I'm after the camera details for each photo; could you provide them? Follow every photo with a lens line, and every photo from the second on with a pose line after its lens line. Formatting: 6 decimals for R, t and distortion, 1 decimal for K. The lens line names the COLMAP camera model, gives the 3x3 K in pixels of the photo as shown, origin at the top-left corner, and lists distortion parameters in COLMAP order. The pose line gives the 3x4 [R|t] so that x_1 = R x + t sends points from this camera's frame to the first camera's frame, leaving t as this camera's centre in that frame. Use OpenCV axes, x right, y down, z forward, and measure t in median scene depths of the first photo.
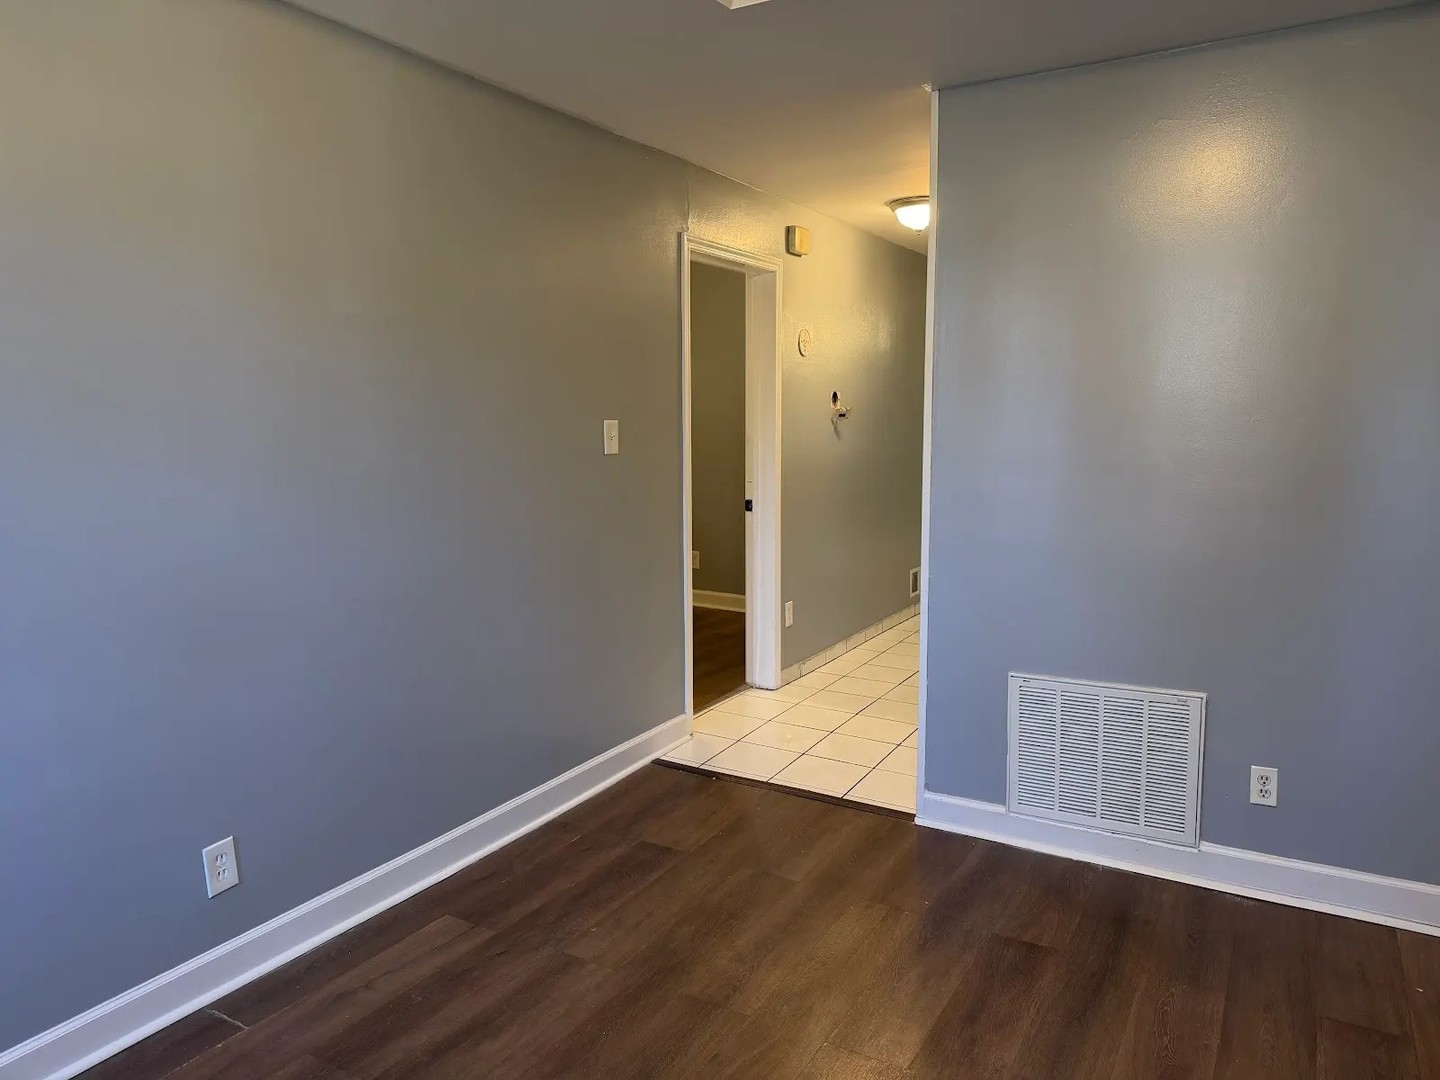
lens RADIAL K [[1016.5, 0, 720.0], [0, 1016.5, 540.0], [0, 0, 1]] dist [0.052528, -0.063498]
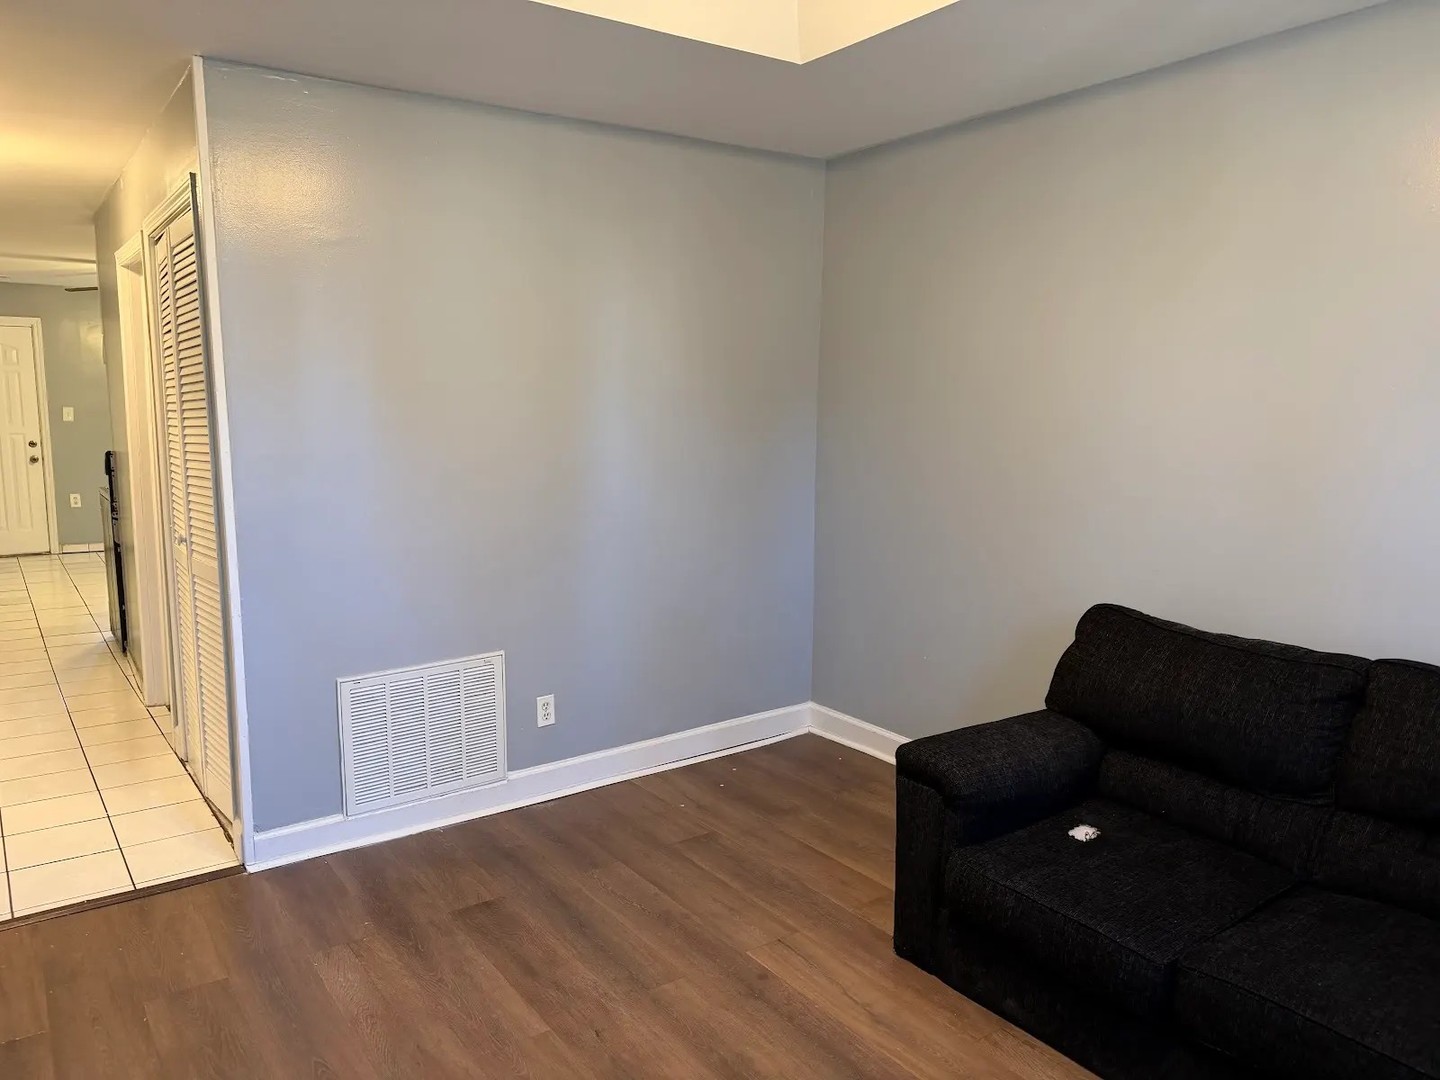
lens RADIAL K [[1011.3, 0, 716.2], [0, 1011.3, 538.8], [0, 0, 1]] dist [0.109247, -0.150722]
pose [[0.421224, -0.122211, 0.898685, -0.466438], [0.114417, 0.990124, 0.081017, -0.047915], [-0.899710, 0.068698, 0.431047, 0.236788]]
